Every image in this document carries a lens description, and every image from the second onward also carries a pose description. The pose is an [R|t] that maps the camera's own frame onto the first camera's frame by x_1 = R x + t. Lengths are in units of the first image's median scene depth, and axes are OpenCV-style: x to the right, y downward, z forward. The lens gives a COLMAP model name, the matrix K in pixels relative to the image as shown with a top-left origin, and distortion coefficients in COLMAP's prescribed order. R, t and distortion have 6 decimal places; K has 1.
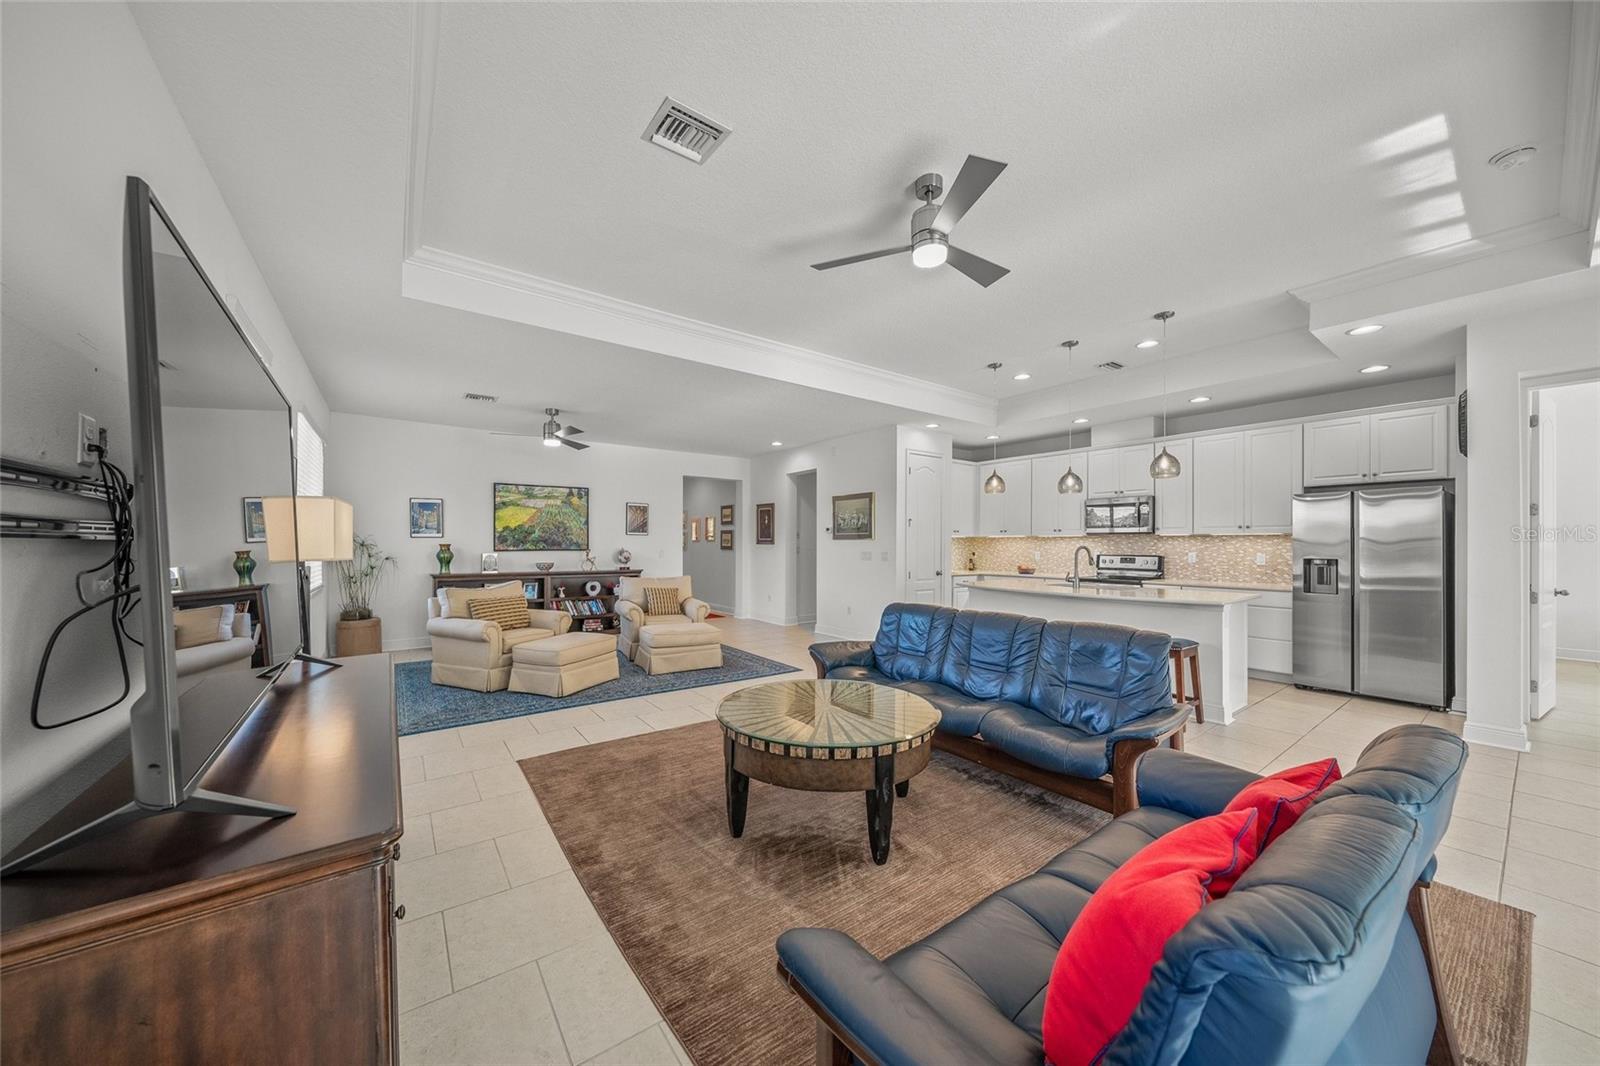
lens RADIAL K [[554.6, 0, 801.8], [0, 554.6, 544.5], [0, 0, 1]] dist [0.000005, 0.000012]
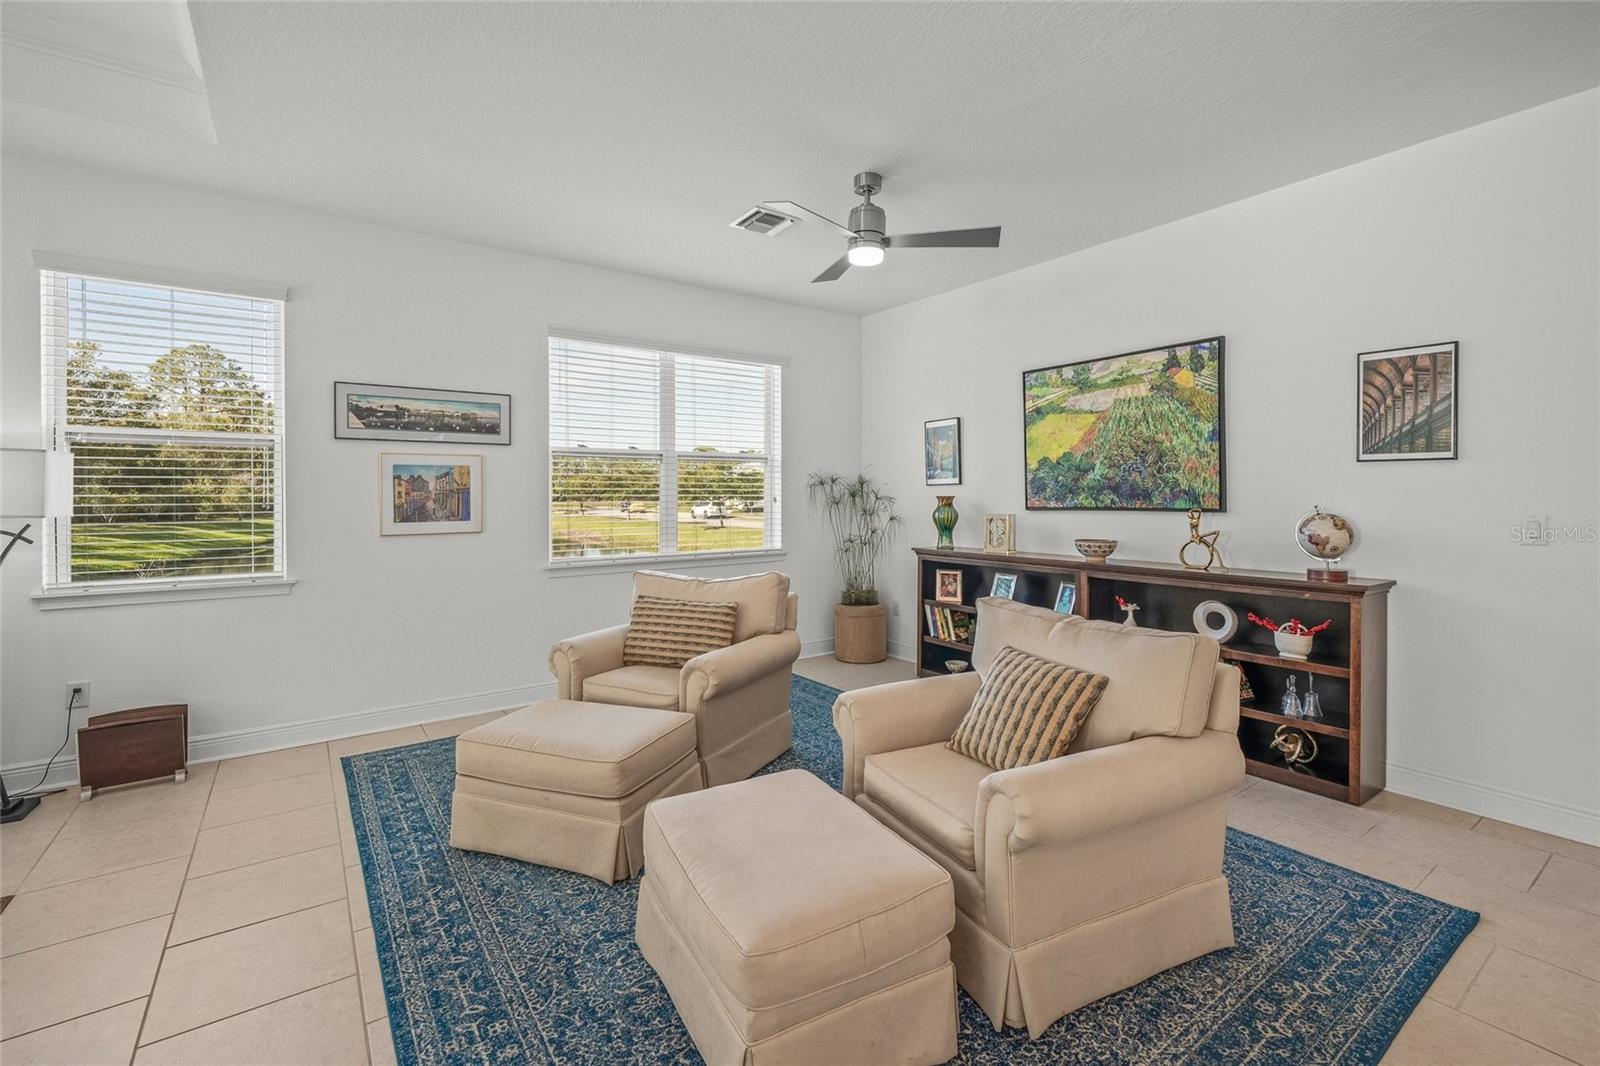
lens RADIAL K [[697.9, 0, 796.9], [0, 697.9, 500.8], [0, 0, 1]] dist [-0.002488, 0.000219]
pose [[-0.015943, 0.003807, -0.999866, 0.069478], [0.001771, 0.999991, 0.003780, 0.001050], [0.999871, -0.001710, -0.015950, 0.788168]]
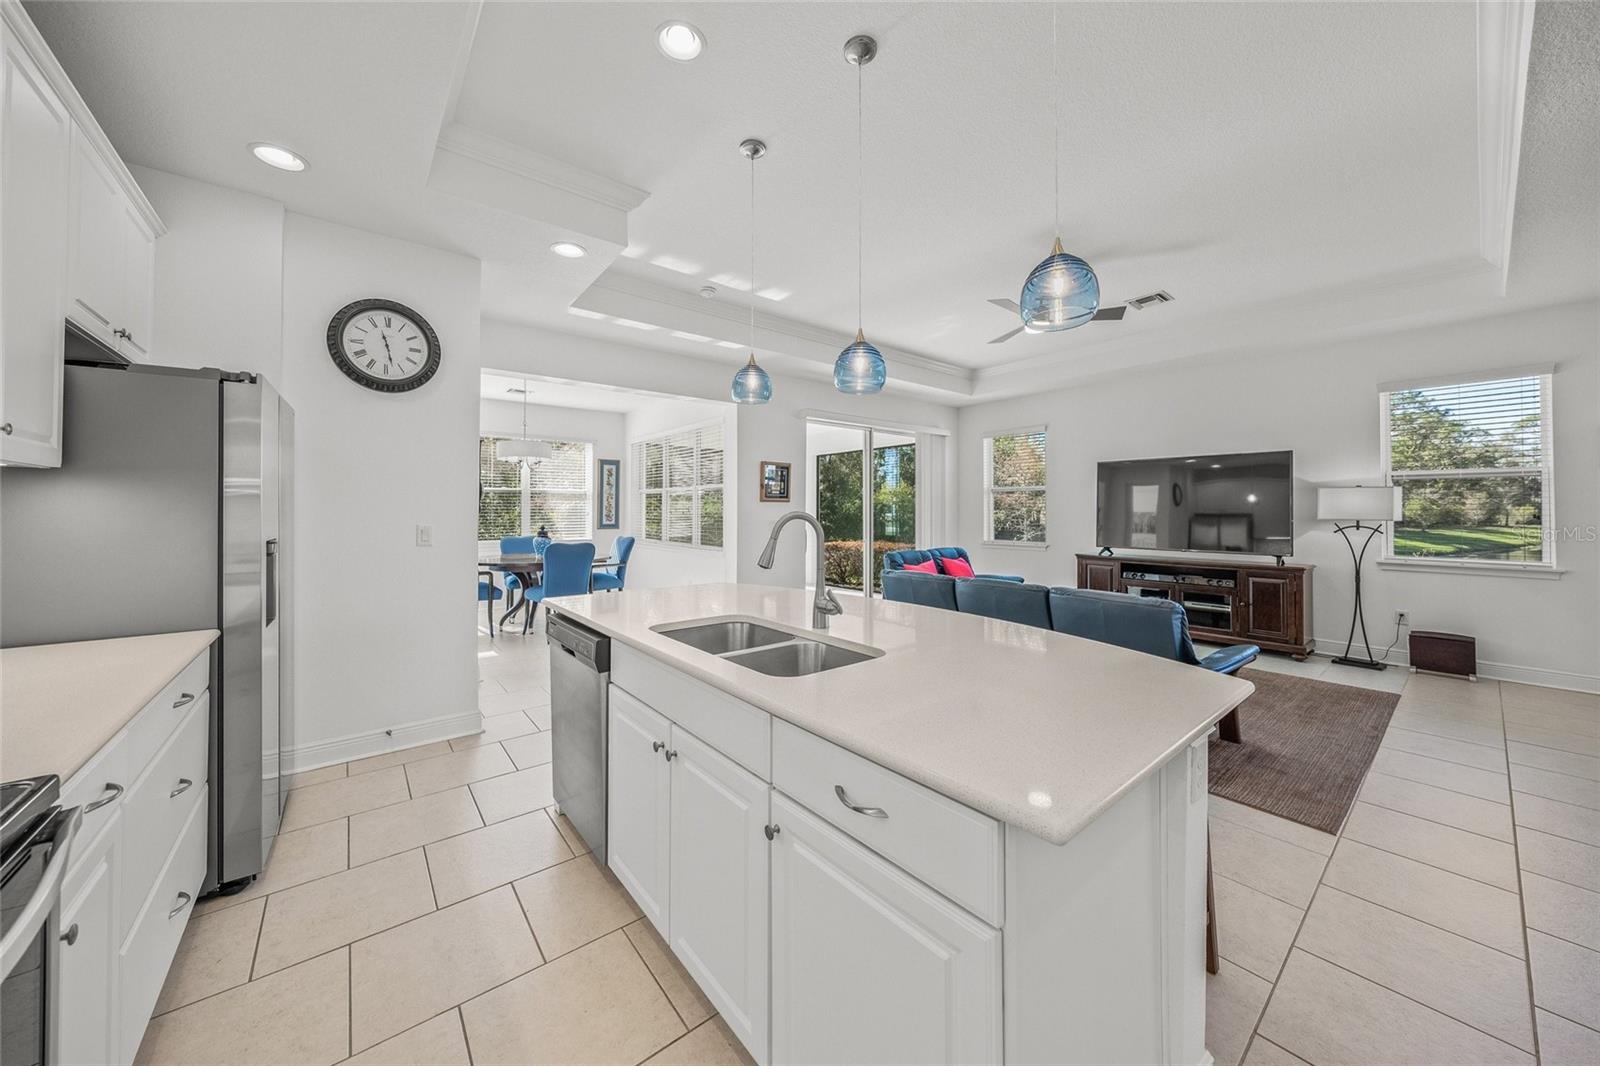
lens RADIAL K [[557.5, 0, 798.4], [0, 557.5, 501.3], [0, 0, 1]] dist [0.000360, 0.000070]
pose [[-0.998950, -0.004129, -0.045636, 0.361516], [-0.003461, 0.999886, -0.014711, 0.000978], [0.045691, -0.014537, -0.998850, 0.941302]]
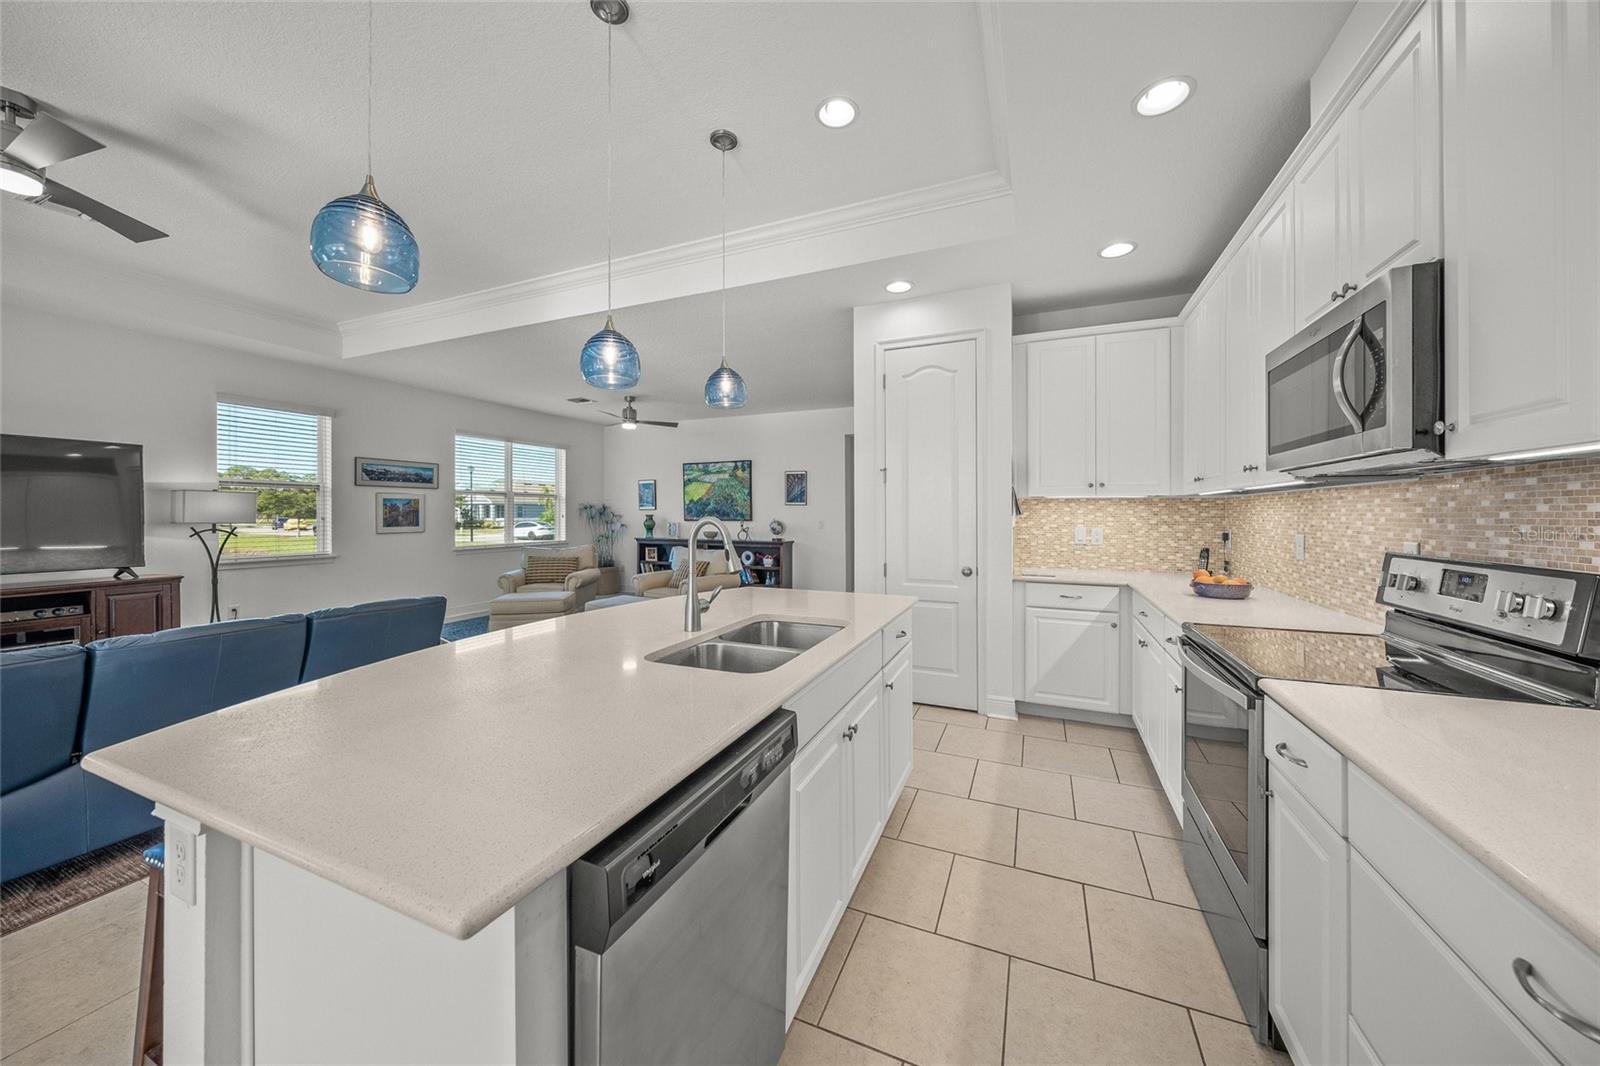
lens RADIAL K [[550.7, 0, 797.3], [0, 550.7, 515.8], [0, 0, 1]] dist [-0.000243, 0.000018]
pose [[0.499485, 0.000357, -0.866322, 0.584003], [-0.000565, 1.000000, 0.000086, 0.001298], [0.866322, 0.000447, 0.499485, 0.604157]]
